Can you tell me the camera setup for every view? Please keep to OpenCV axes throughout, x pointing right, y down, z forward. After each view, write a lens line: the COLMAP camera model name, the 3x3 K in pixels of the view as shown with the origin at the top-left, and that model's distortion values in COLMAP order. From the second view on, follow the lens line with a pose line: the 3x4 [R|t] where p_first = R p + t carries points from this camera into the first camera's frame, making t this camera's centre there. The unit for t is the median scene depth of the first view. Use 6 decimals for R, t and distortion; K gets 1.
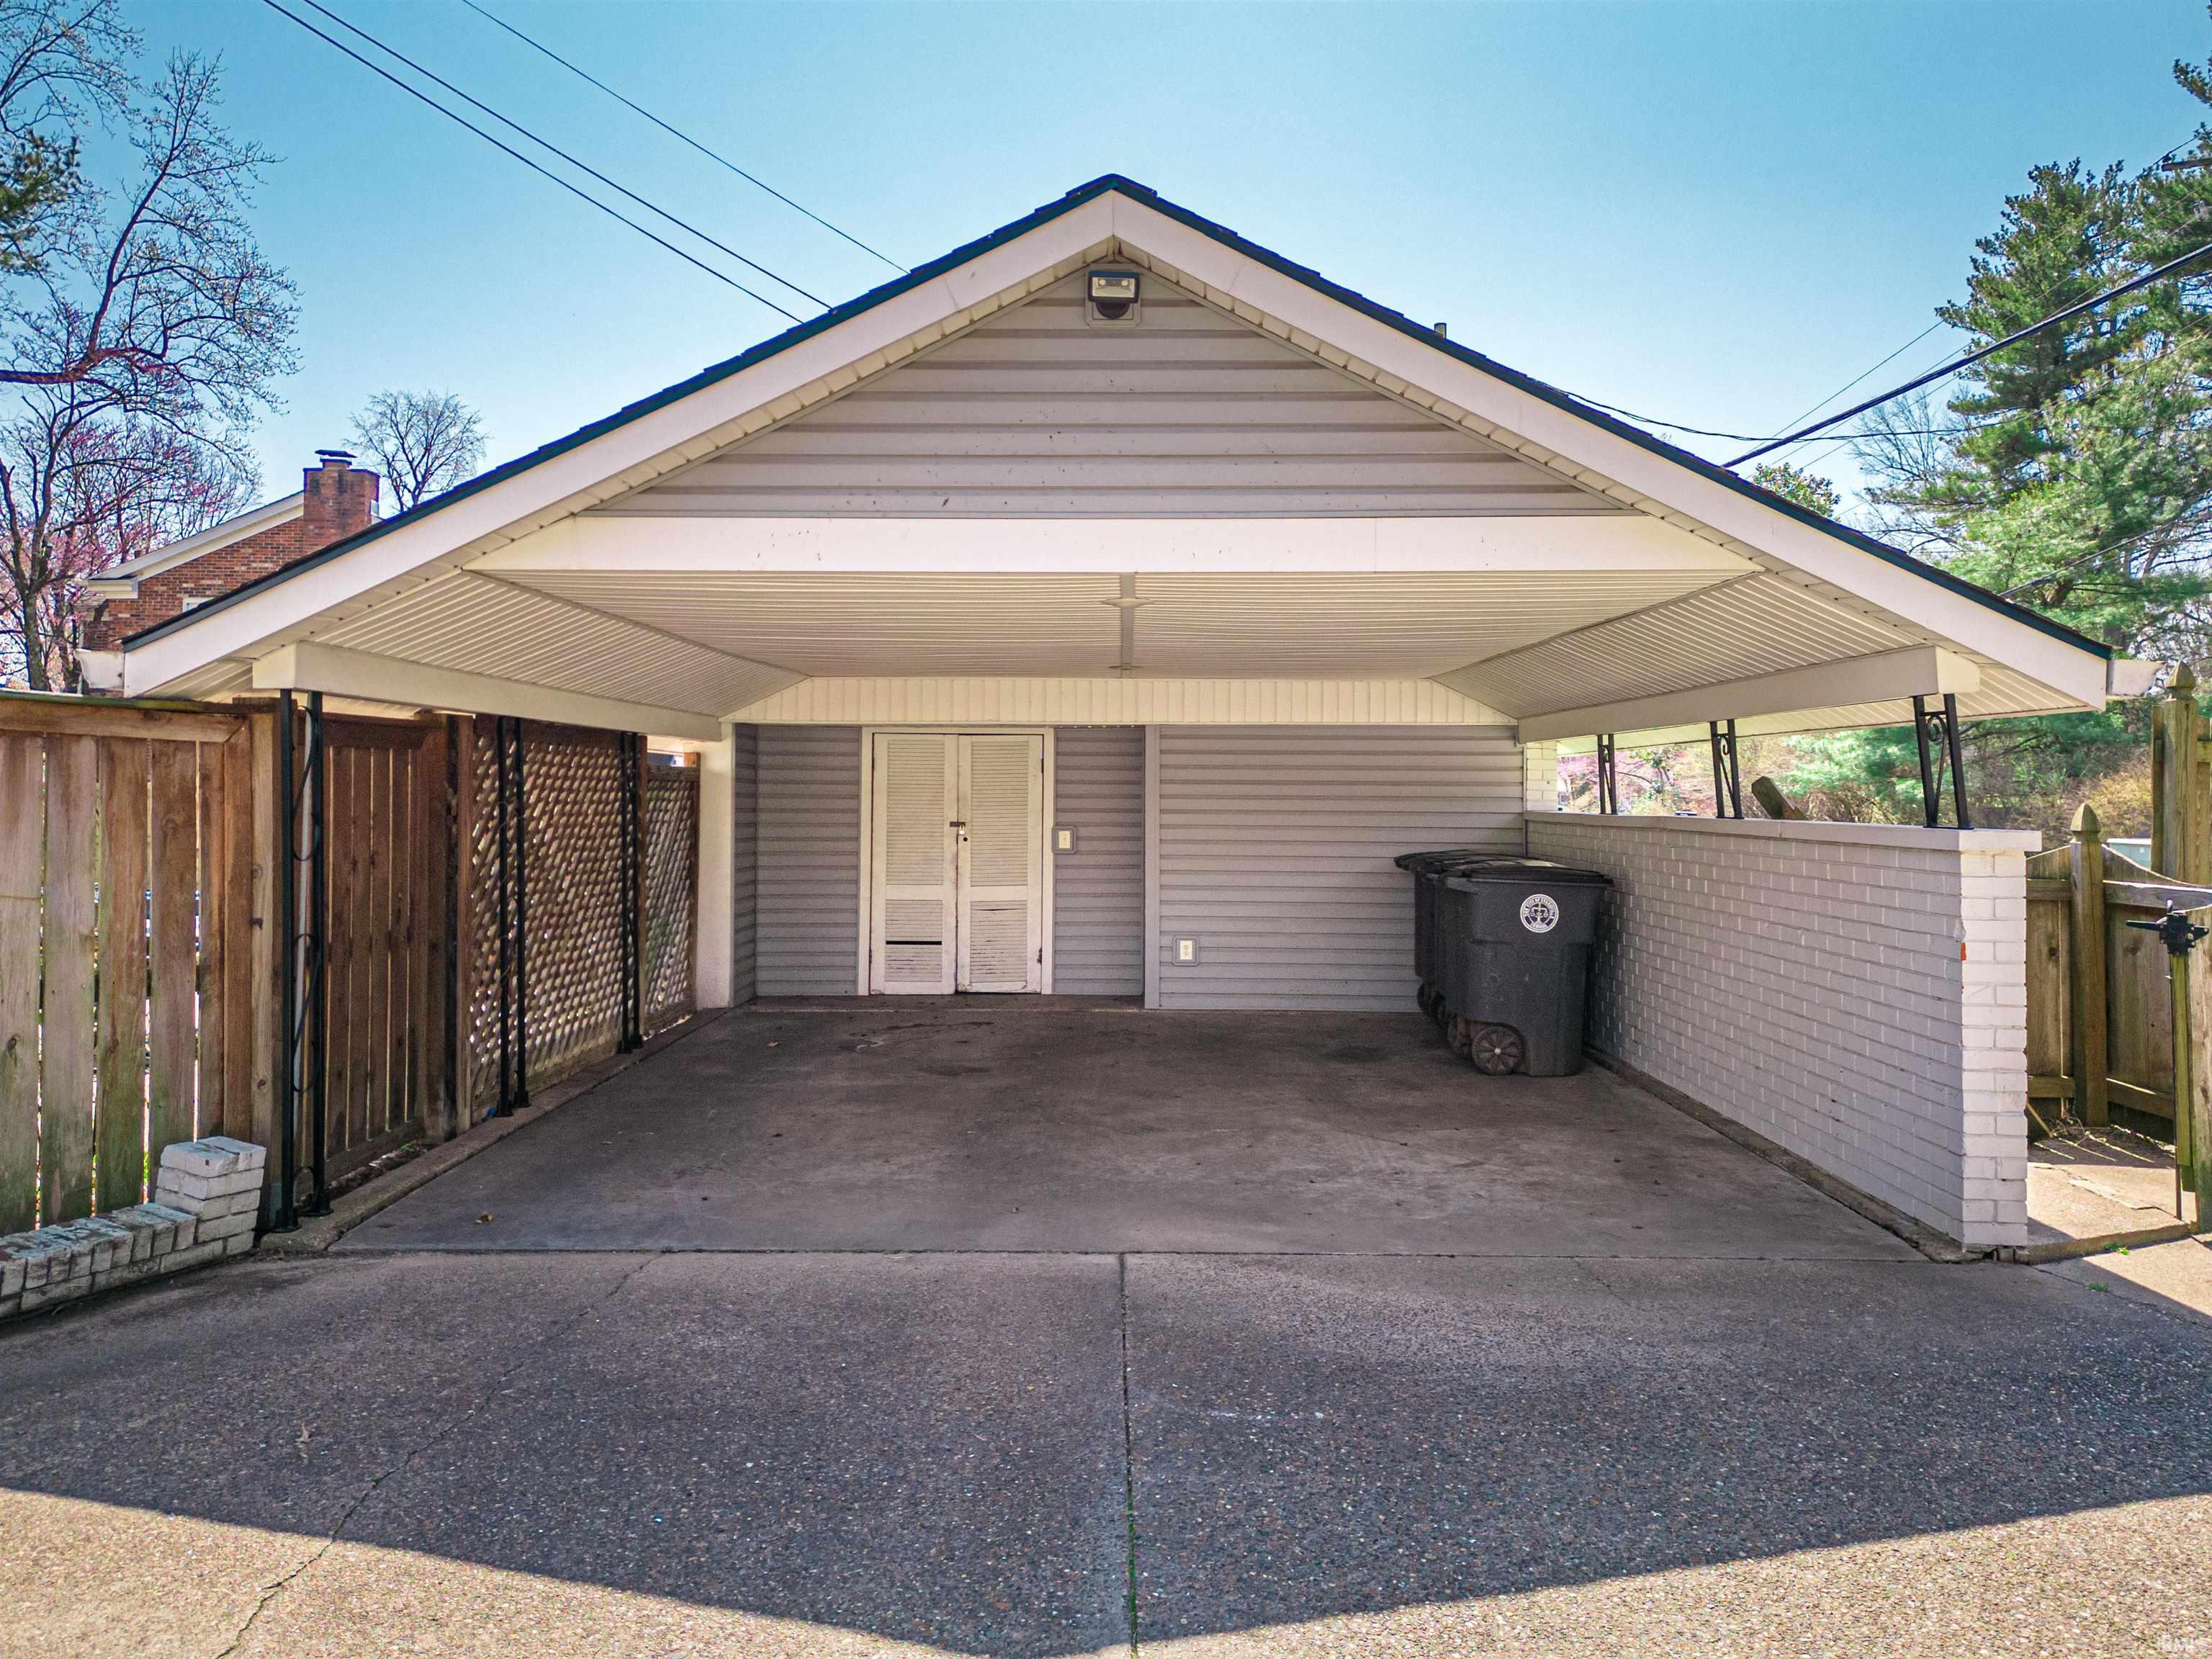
lens RADIAL K [[1555.8, 0, 1108.4], [0, 1555.8, 823.4], [0, 0, 1]] dist [0.082204, -0.063869]
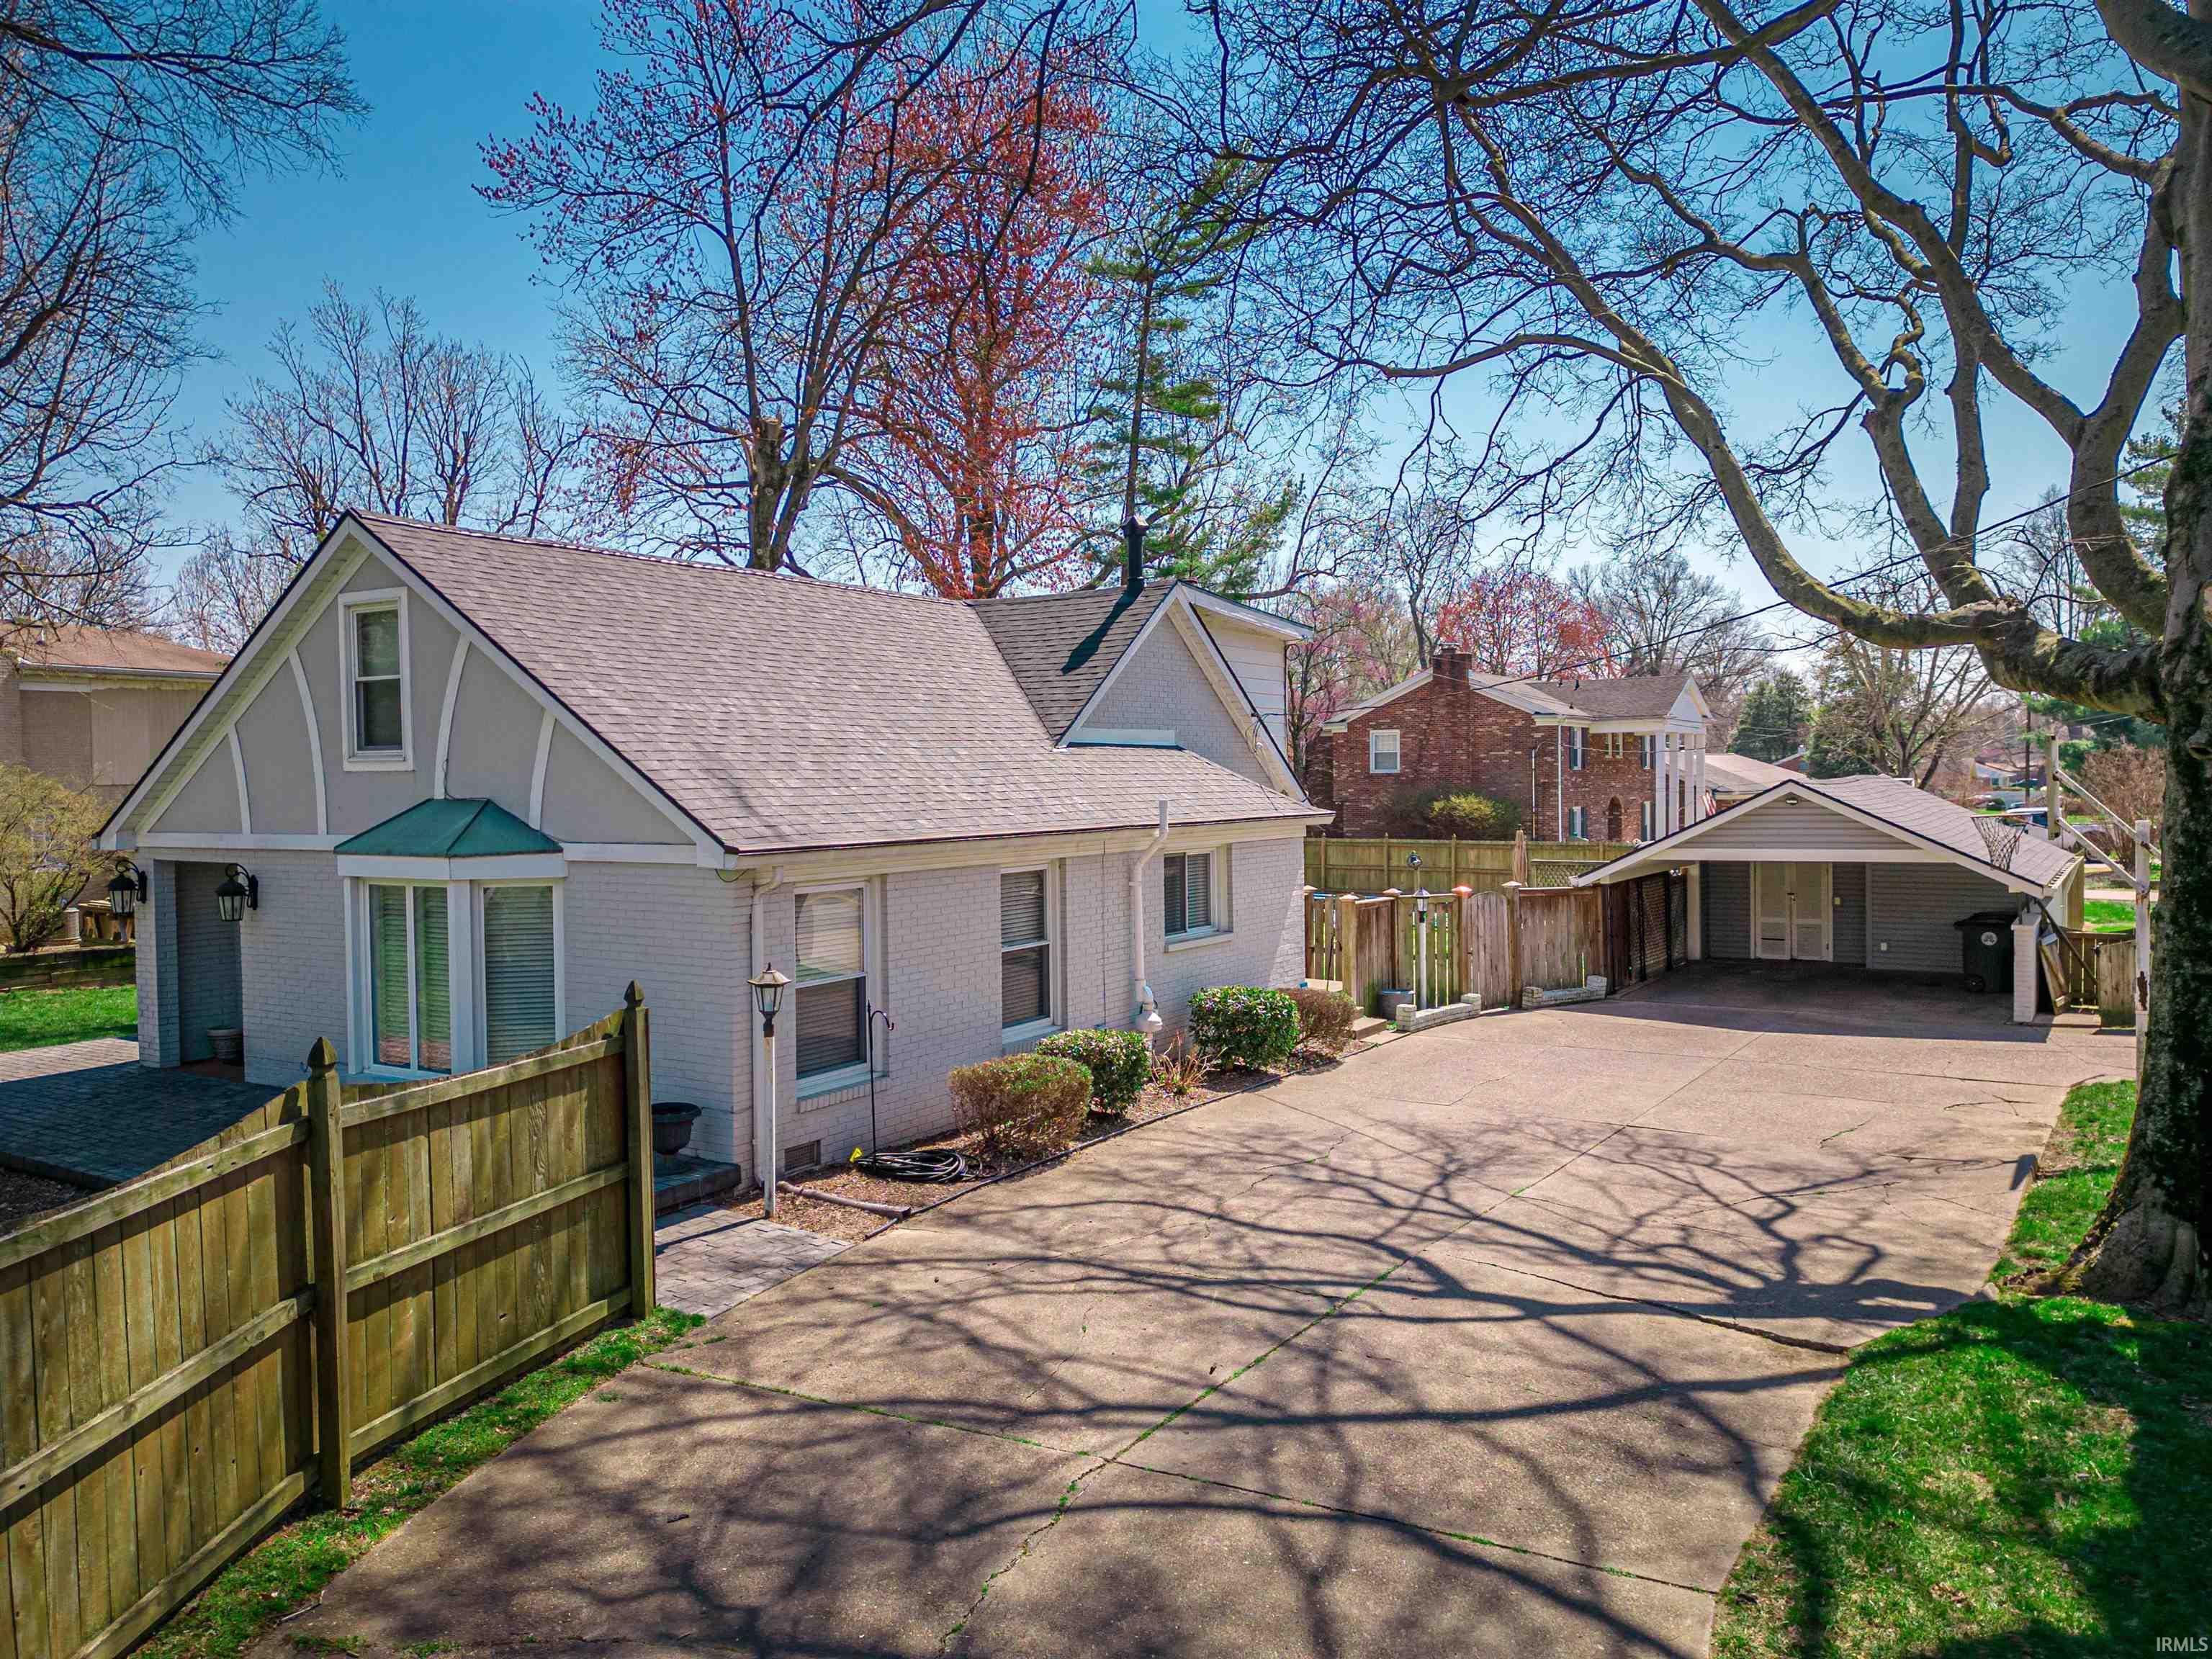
lens RADIAL K [[1555.8, 0, 1108.4], [0, 1555.8, 823.4], [0, 0, 1]] dist [0.082204, -0.063869]
pose [[0.836451, -0.008027, -0.547984, 0.407288], [0.015055, 0.999852, 0.008333, -0.162755], [0.547836, -0.015220, 0.836448, -1.881986]]
